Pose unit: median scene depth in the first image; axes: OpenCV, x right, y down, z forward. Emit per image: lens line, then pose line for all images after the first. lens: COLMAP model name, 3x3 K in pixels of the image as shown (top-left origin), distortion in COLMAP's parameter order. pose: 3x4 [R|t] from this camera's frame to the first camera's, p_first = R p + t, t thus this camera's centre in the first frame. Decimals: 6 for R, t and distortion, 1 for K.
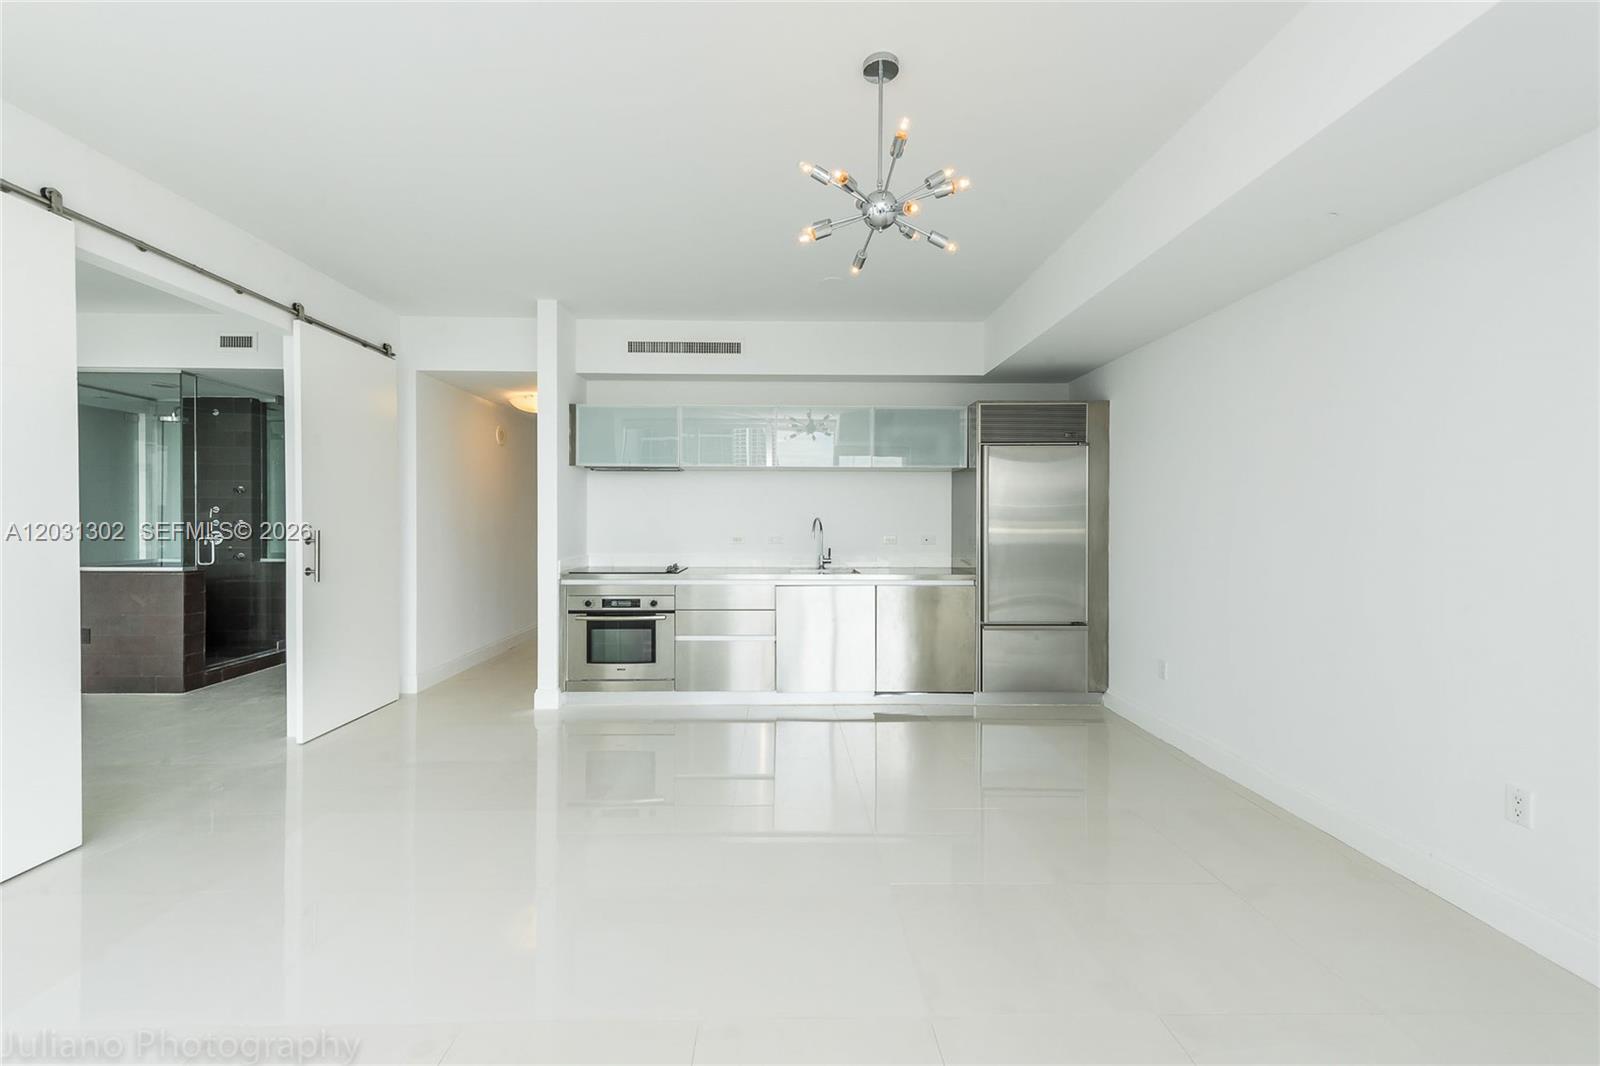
lens RADIAL K [[635.6, 0, 790.7], [0, 635.6, 508.8], [0, 0, 1]] dist [0.014665, -0.003085]
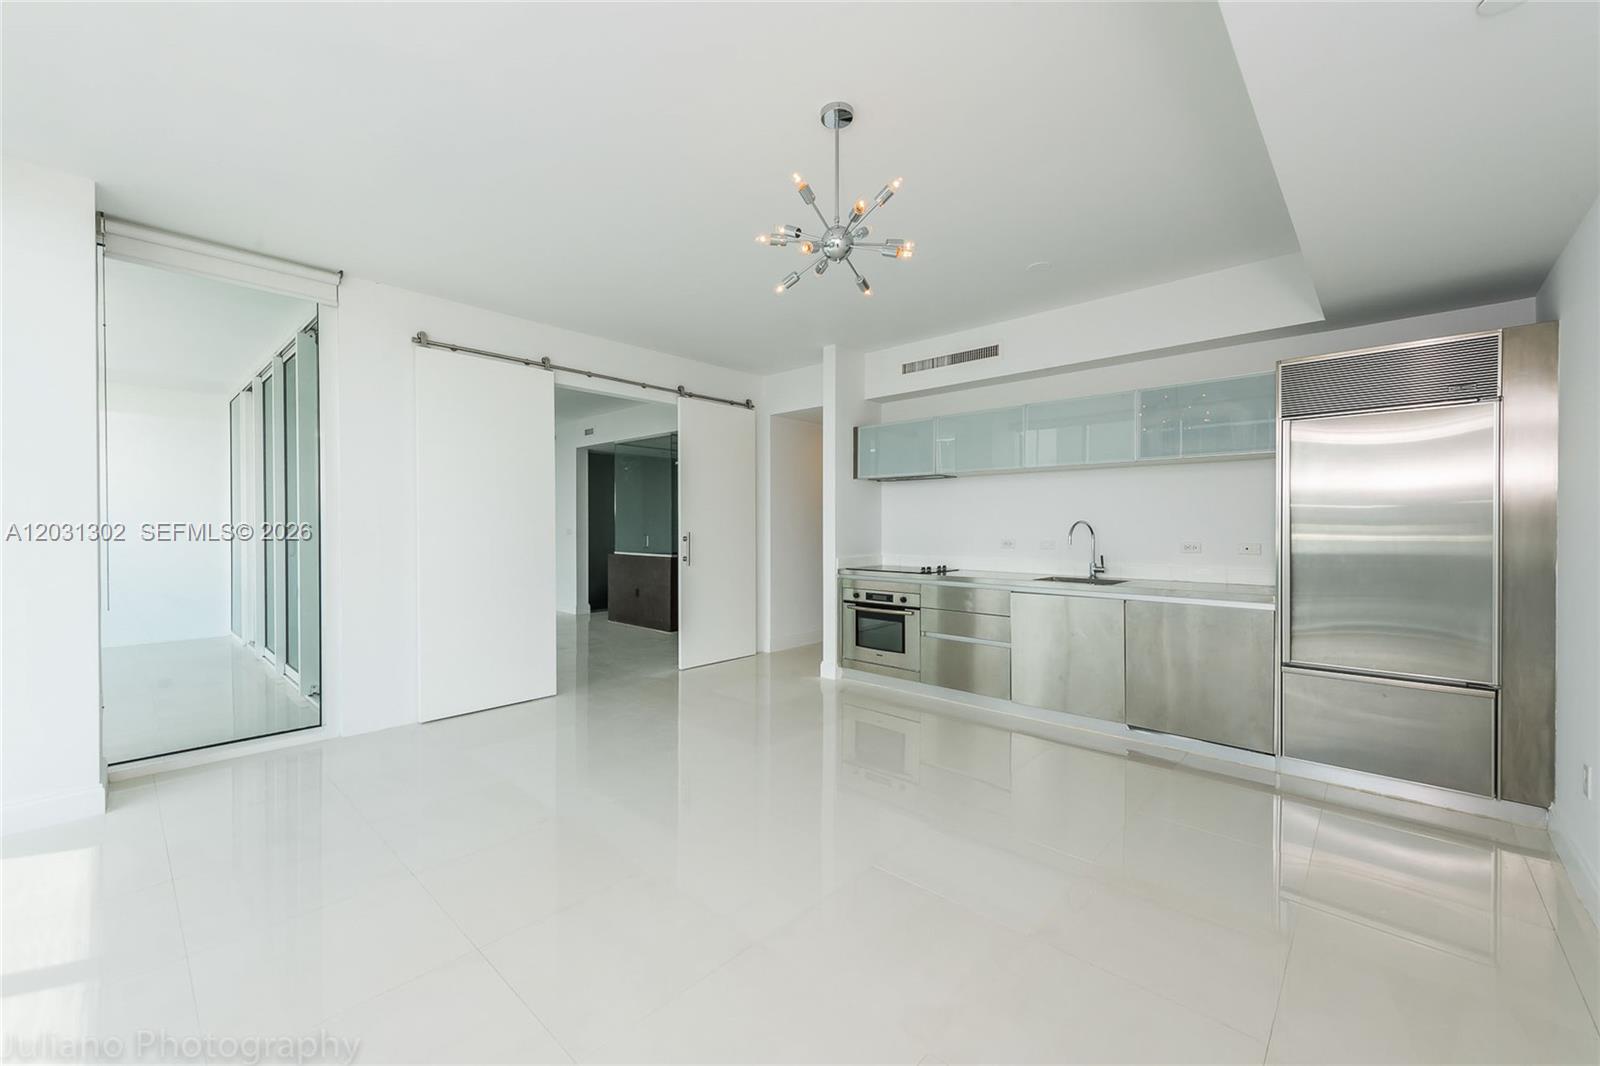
lens RADIAL K [[635.6, 0, 782.1], [0, 635.6, 516.3], [0, 0, 1]] dist [0.014665, -0.003085]
pose [[0.709575, -0.014692, -0.704477, 0.413855], [0.014641, 0.999874, -0.006107, 0.007280], [0.704478, -0.005981, 0.709700, 0.066322]]
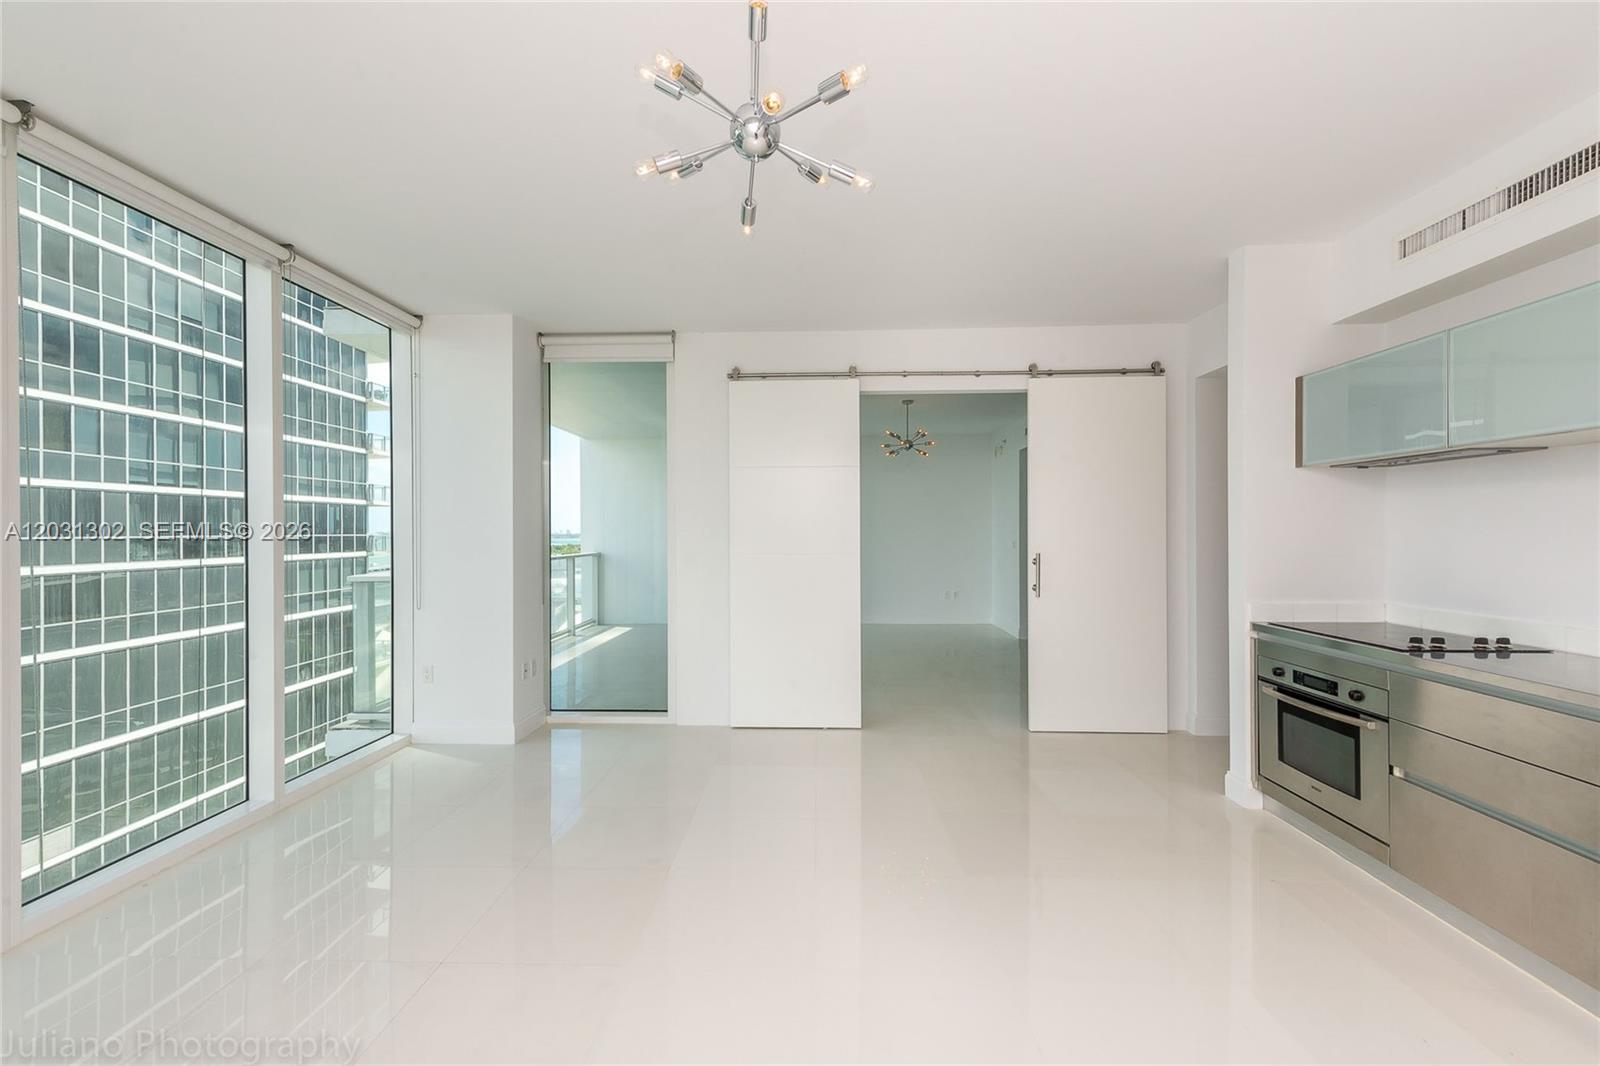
lens RADIAL K [[650.2, 0, 799.4], [0, 650.2, 515.7], [0, 0, 1]] dist [0.014364, -0.004314]
pose [[-0.059292, -0.028564, -0.997832, 0.405963], [0.021070, 0.999332, -0.029858, -0.006502], [0.998018, -0.022795, -0.058650, 0.533408]]
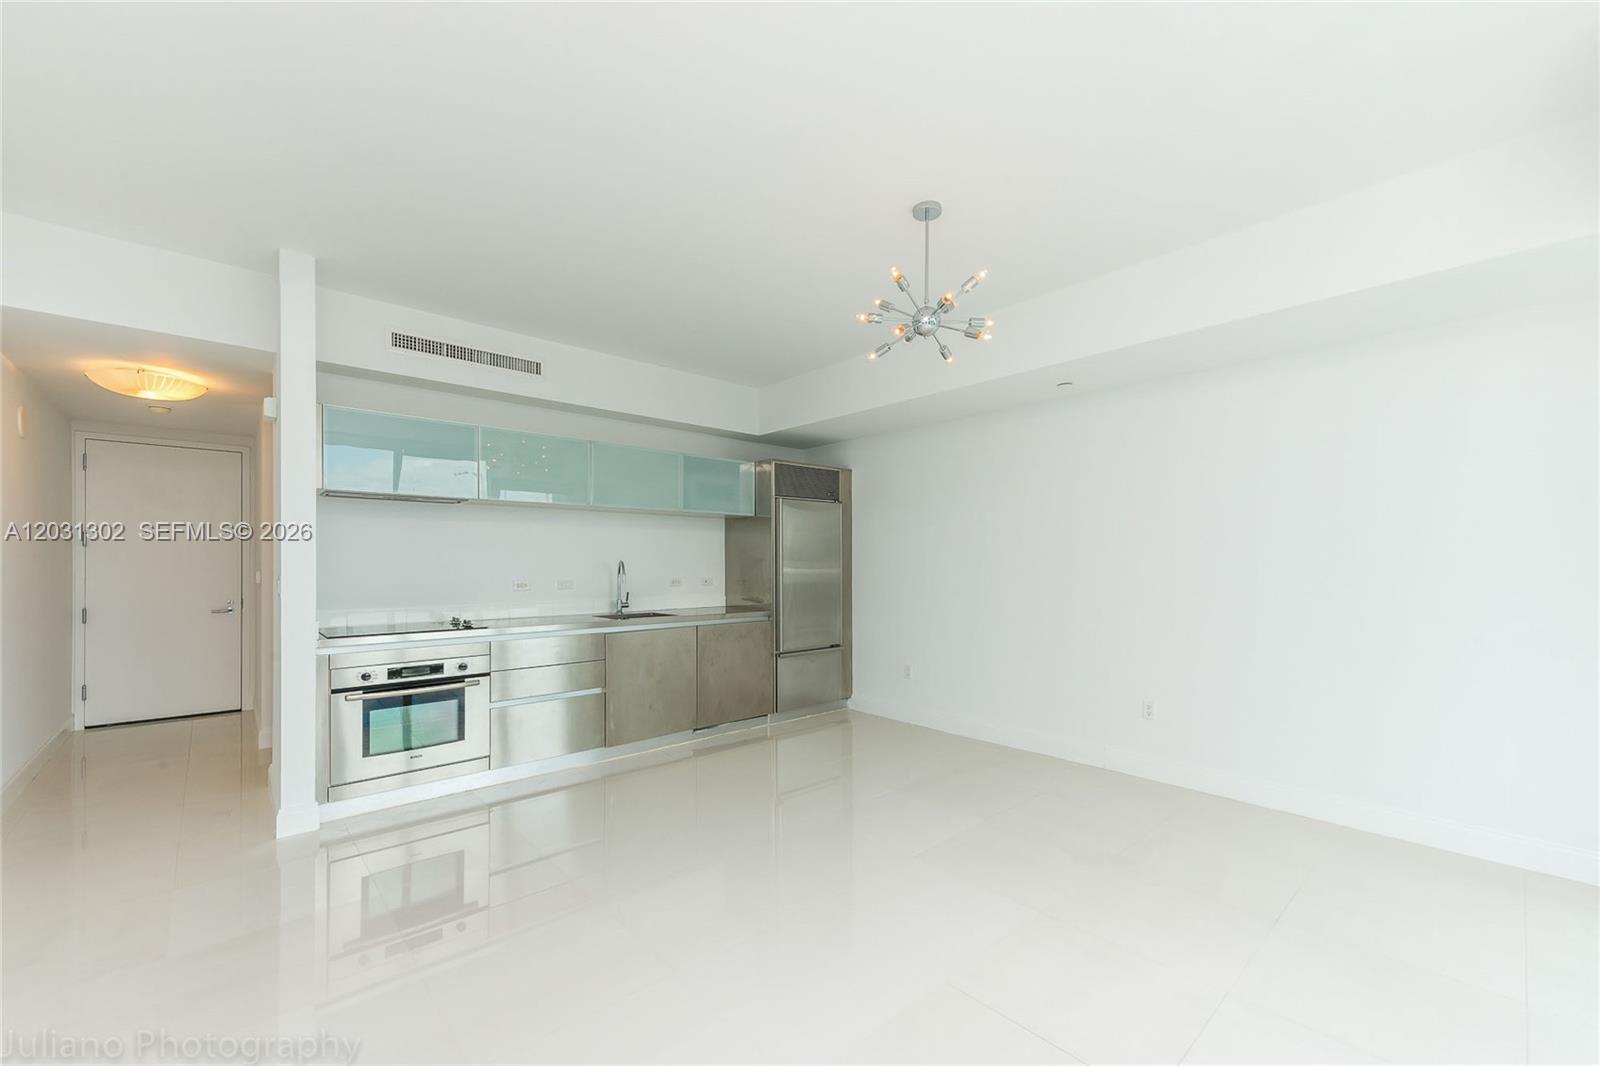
lens RADIAL K [[650.2, 0, 801.2], [0, 650.2, 536.7], [0, 0, 1]] dist [0.014364, -0.004314]
pose [[0.753148, 0.022600, 0.657462, -0.437731], [-0.012311, 0.999719, -0.020263, -0.005628], [-0.657735, 0.007166, 0.753215, 0.086335]]
